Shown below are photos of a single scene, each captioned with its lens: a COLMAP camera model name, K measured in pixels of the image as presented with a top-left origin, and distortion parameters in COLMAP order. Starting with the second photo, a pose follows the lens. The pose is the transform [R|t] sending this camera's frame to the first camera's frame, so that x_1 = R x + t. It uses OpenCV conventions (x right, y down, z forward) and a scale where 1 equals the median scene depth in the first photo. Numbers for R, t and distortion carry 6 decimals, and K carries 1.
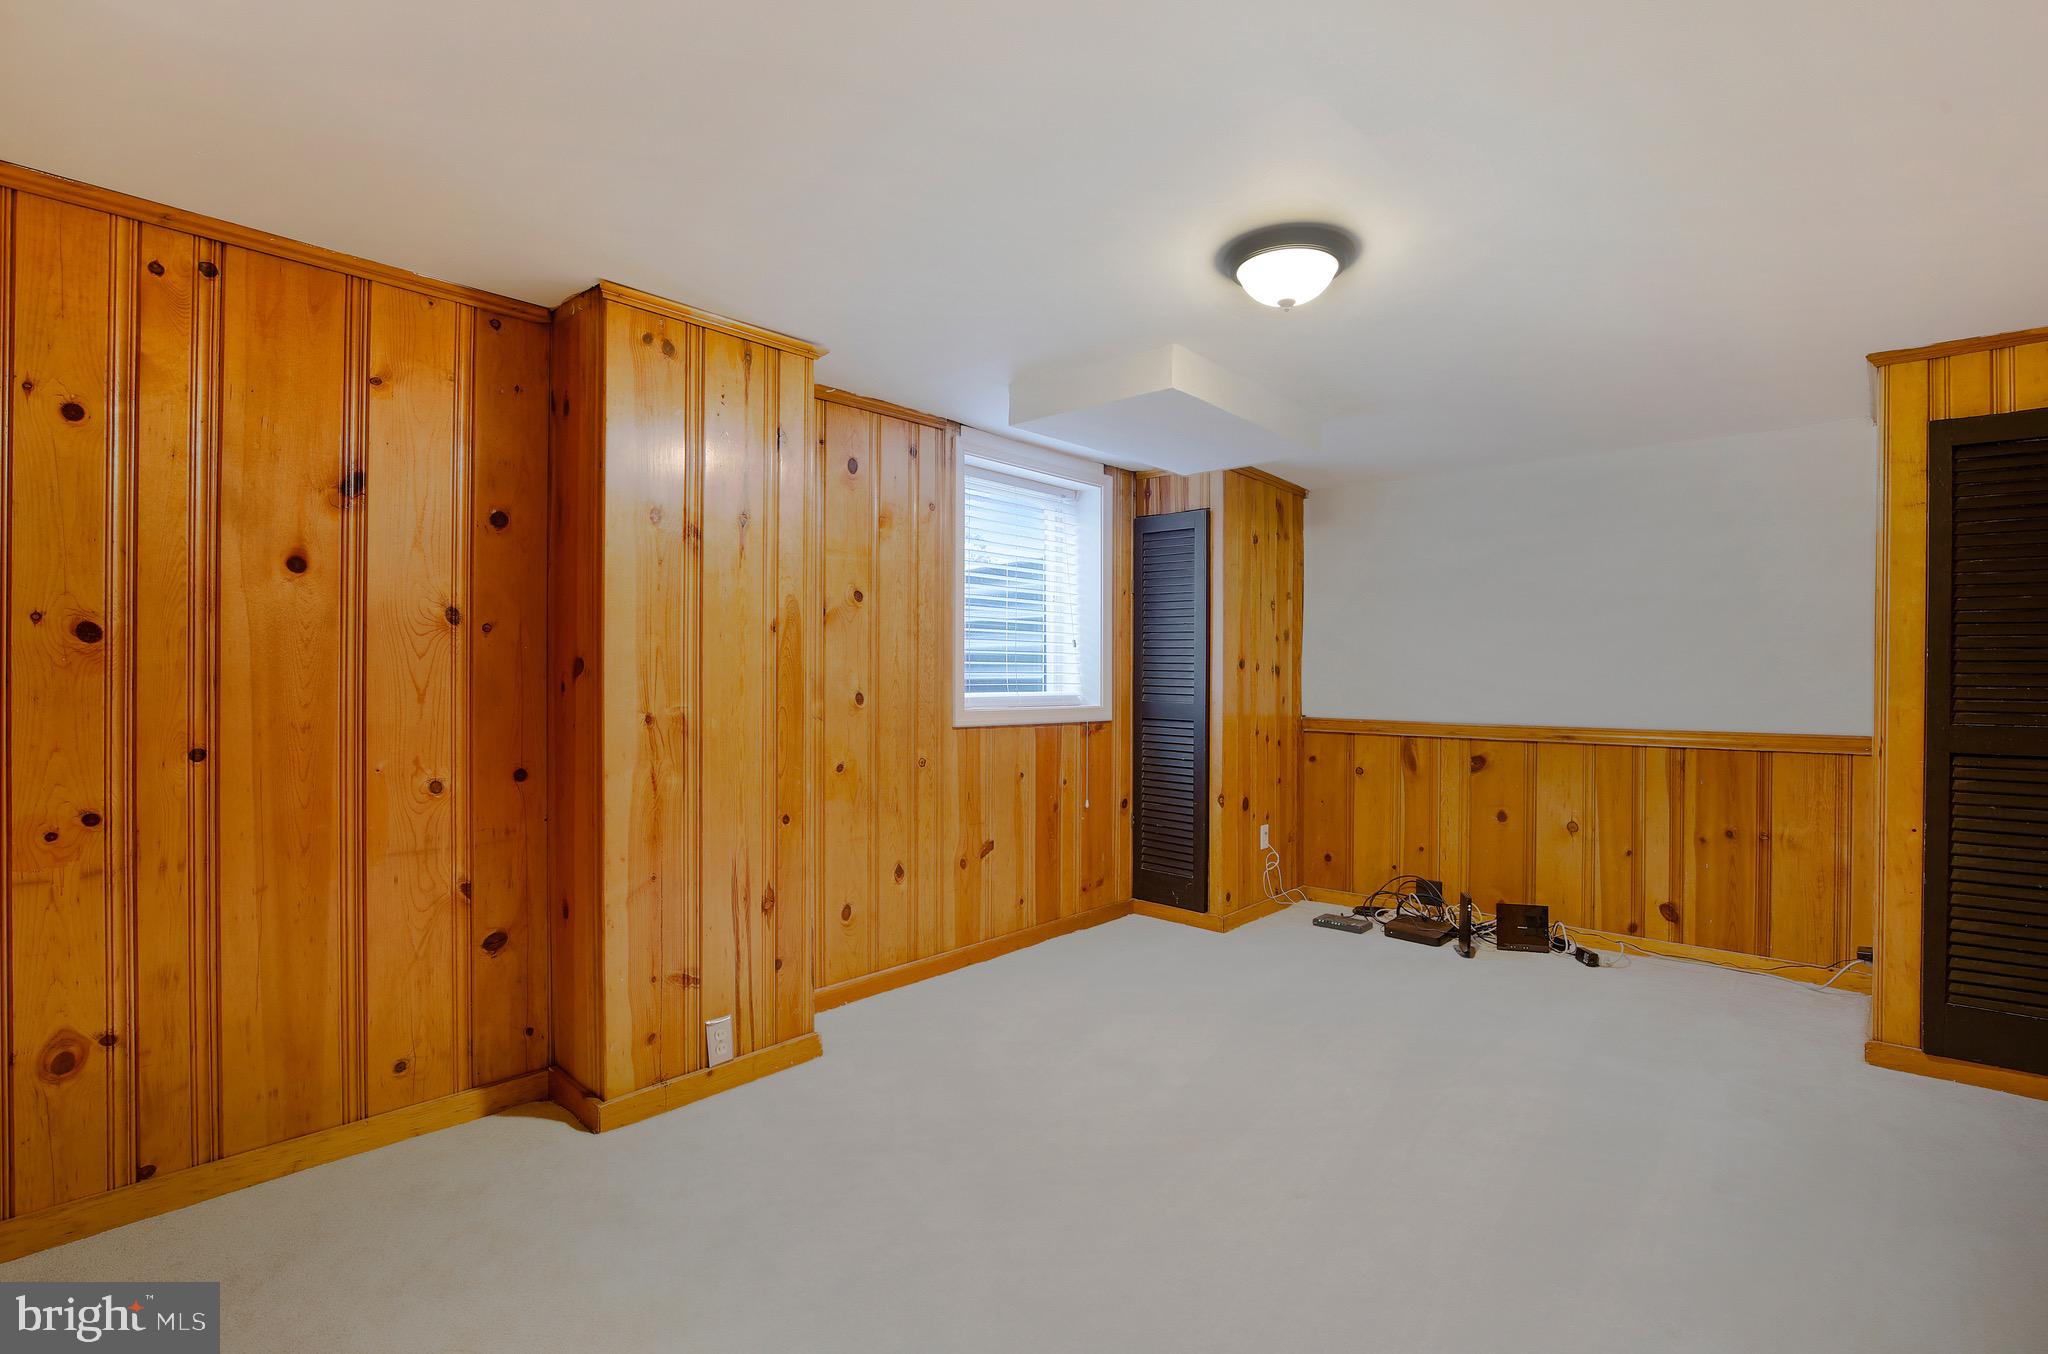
lens RADIAL K [[963.7, 0, 1024.0], [0, 963.7, 677.0], [0, 0, 1]] dist [-0.000111, -0.000349]
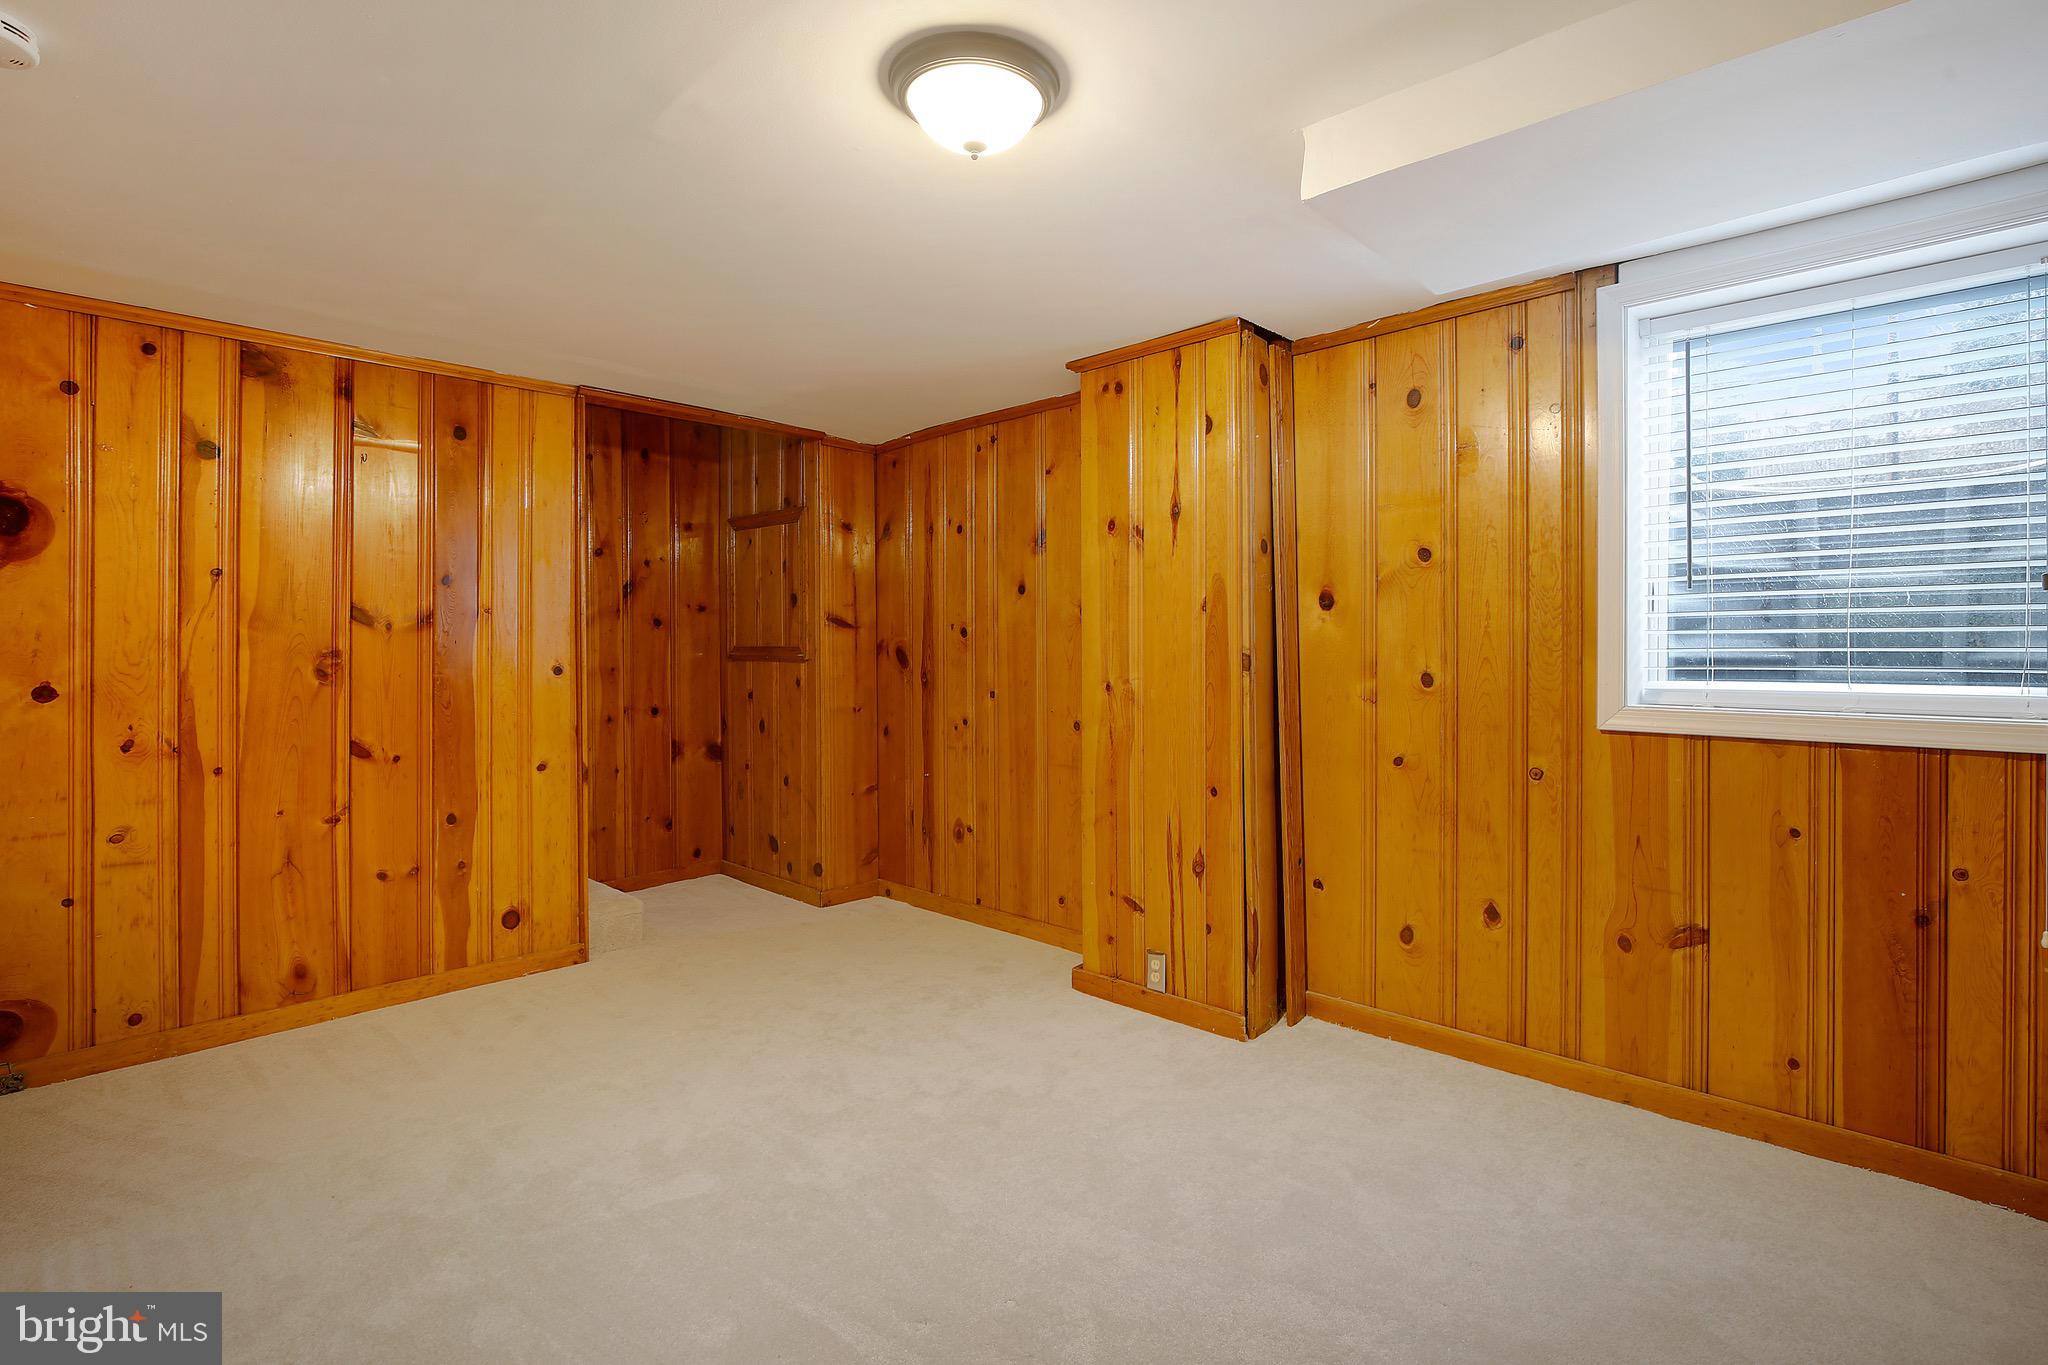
lens RADIAL K [[988.4, 0, 1018.4], [0, 988.4, 651.6], [0, 0, 1]] dist [-0.003124, -0.000601]
pose [[-0.036284, -0.001862, -0.999340, 0.682683], [0.001436, 0.999997, -0.001915, -0.000551], [0.999340, -0.001504, -0.036282, 0.692225]]
